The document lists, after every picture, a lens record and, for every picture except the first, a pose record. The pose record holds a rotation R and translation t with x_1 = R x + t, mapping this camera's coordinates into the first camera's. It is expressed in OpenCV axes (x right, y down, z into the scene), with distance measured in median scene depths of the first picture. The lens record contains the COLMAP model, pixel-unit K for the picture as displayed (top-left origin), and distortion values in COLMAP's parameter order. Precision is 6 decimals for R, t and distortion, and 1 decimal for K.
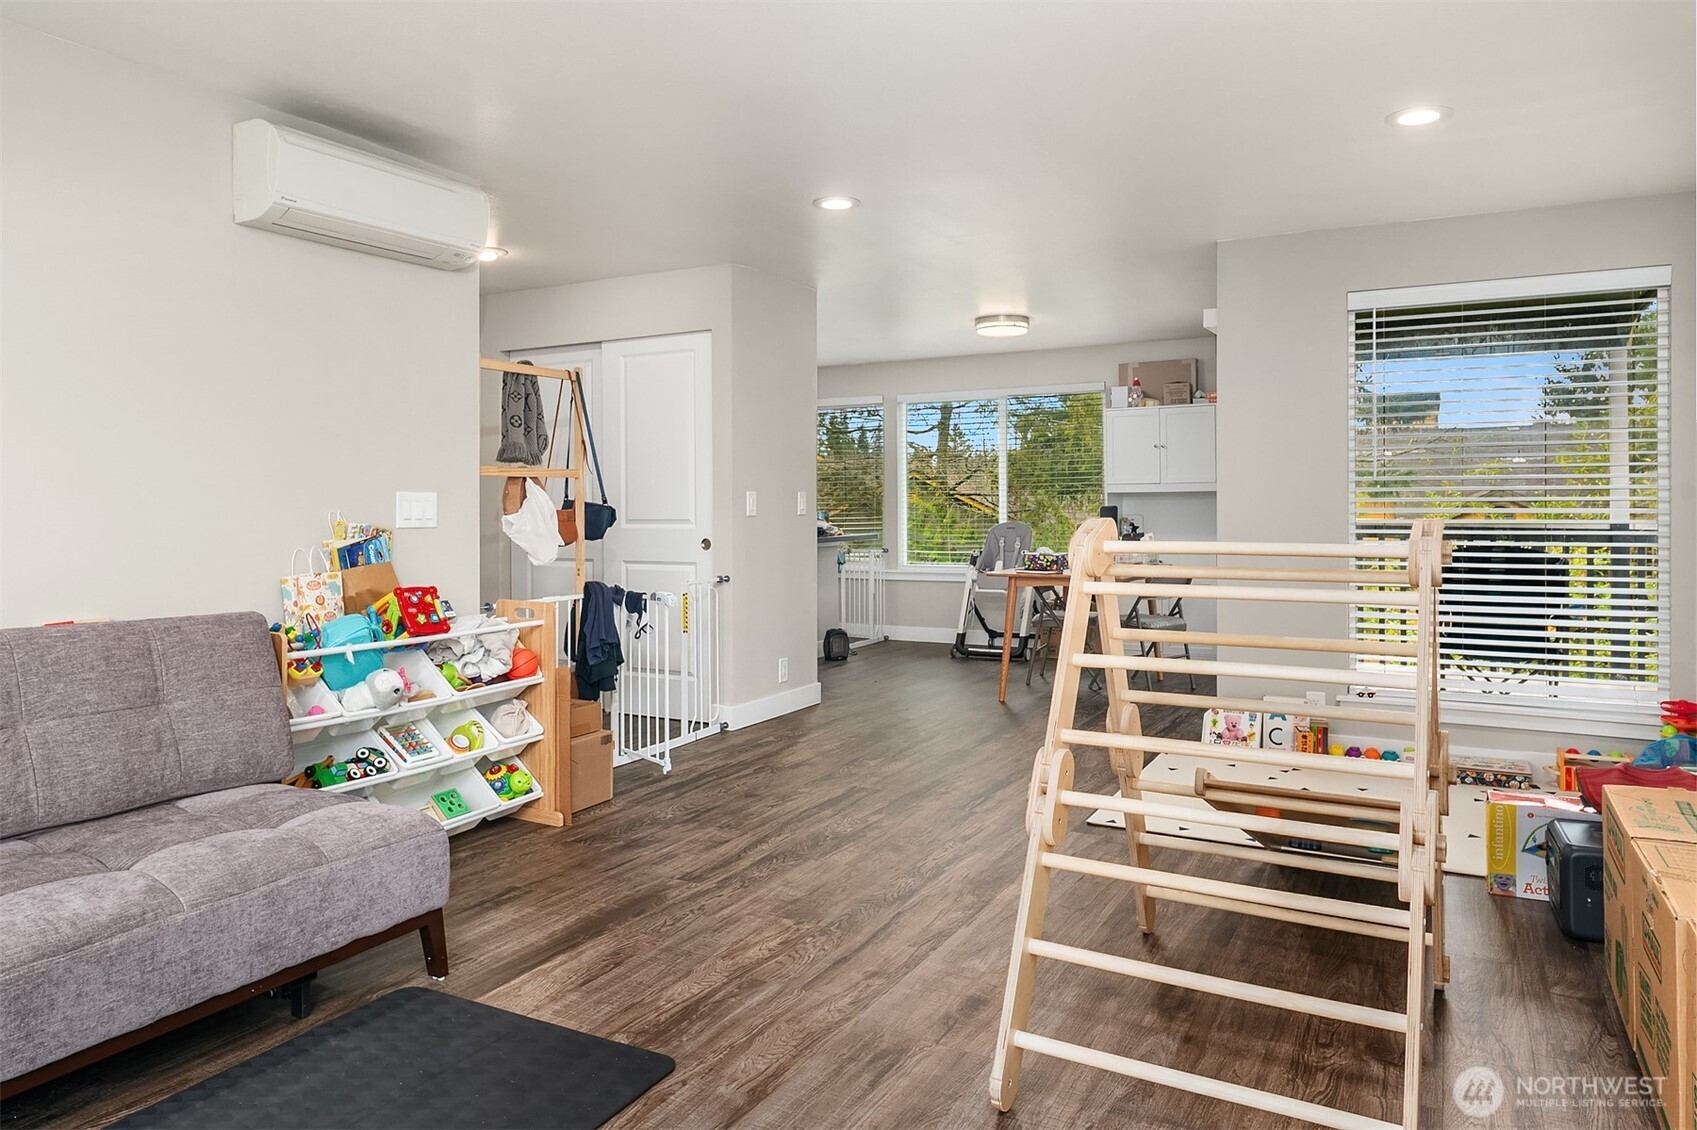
lens RADIAL K [[1088.9, 0, 858.0], [0, 1088.9, 492.8], [0, 0, 1]] dist [-0.005369, -0.001954]
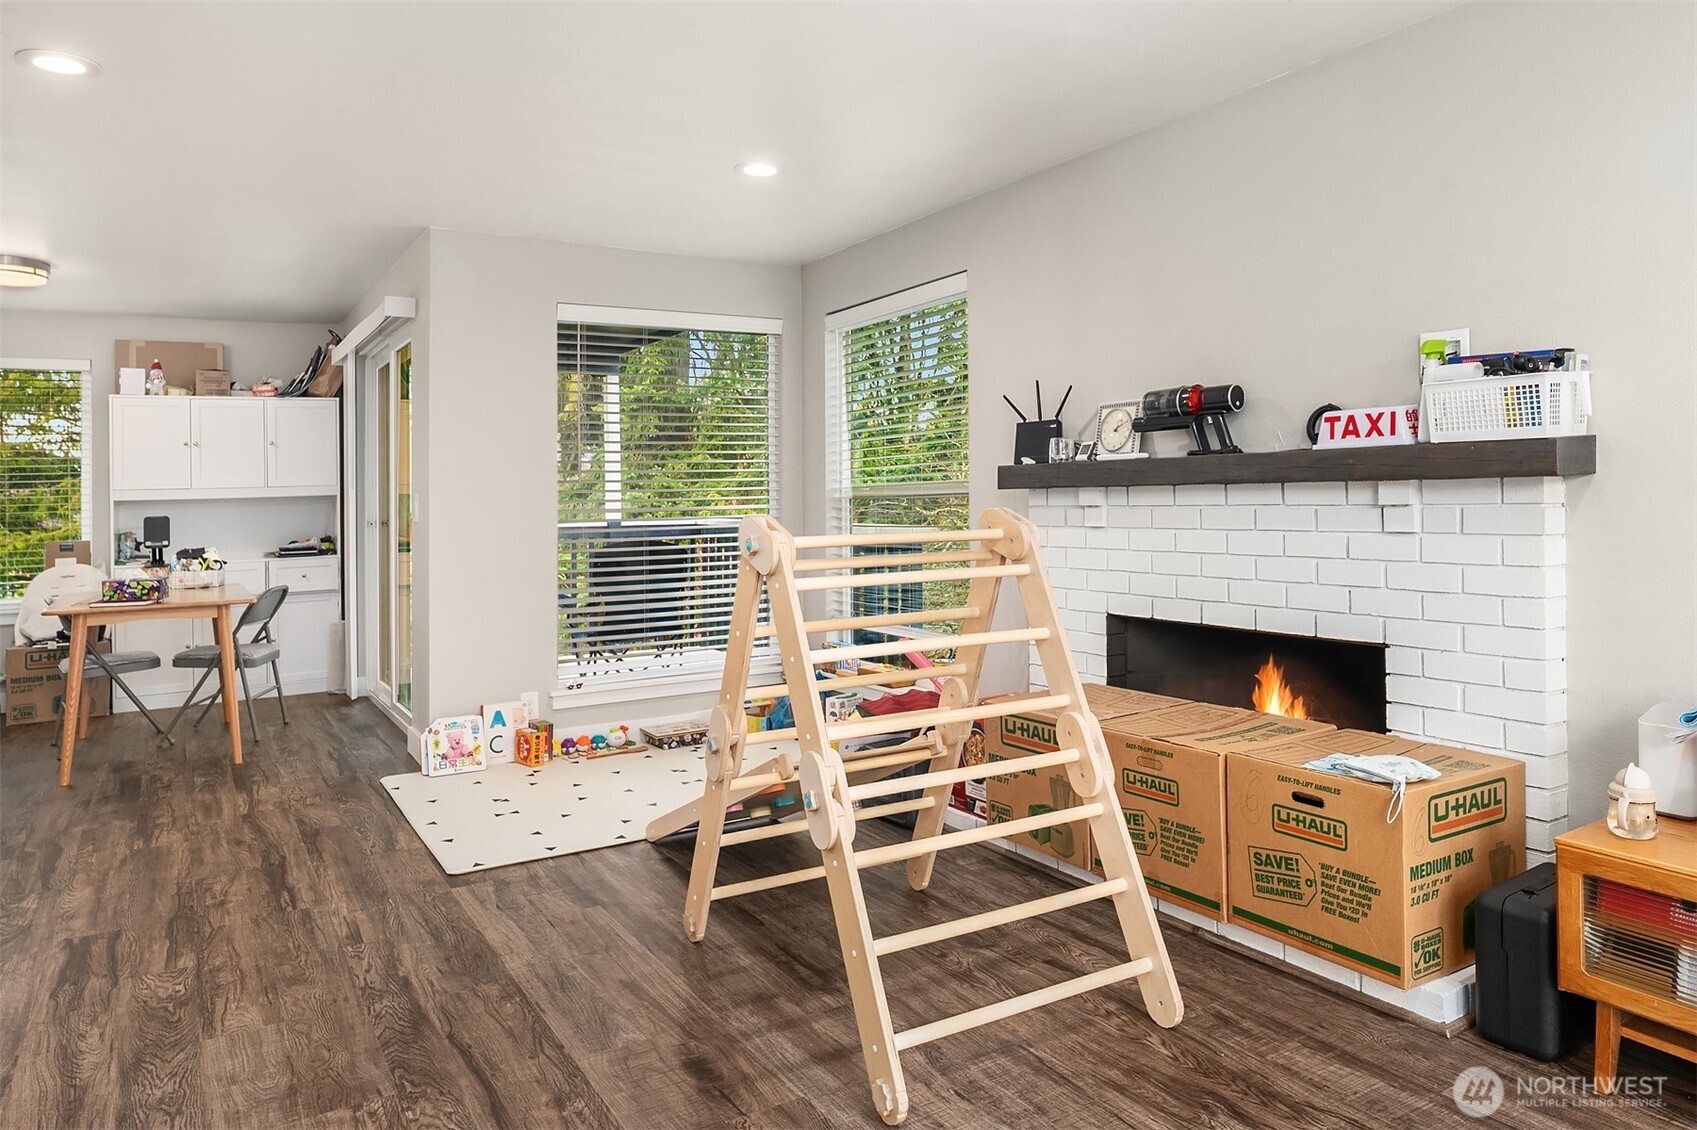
lens RADIAL K [[1100.2, 0, 852.0], [0, 1100.2, 468.7], [0, 0, 1]] dist [-0.007924, -0.003745]
pose [[0.503879, 0.015808, 0.863629, -0.455533], [0.010458, 0.999648, -0.024399, 0.004890], [-0.863711, 0.021326, 0.503536, 0.324482]]
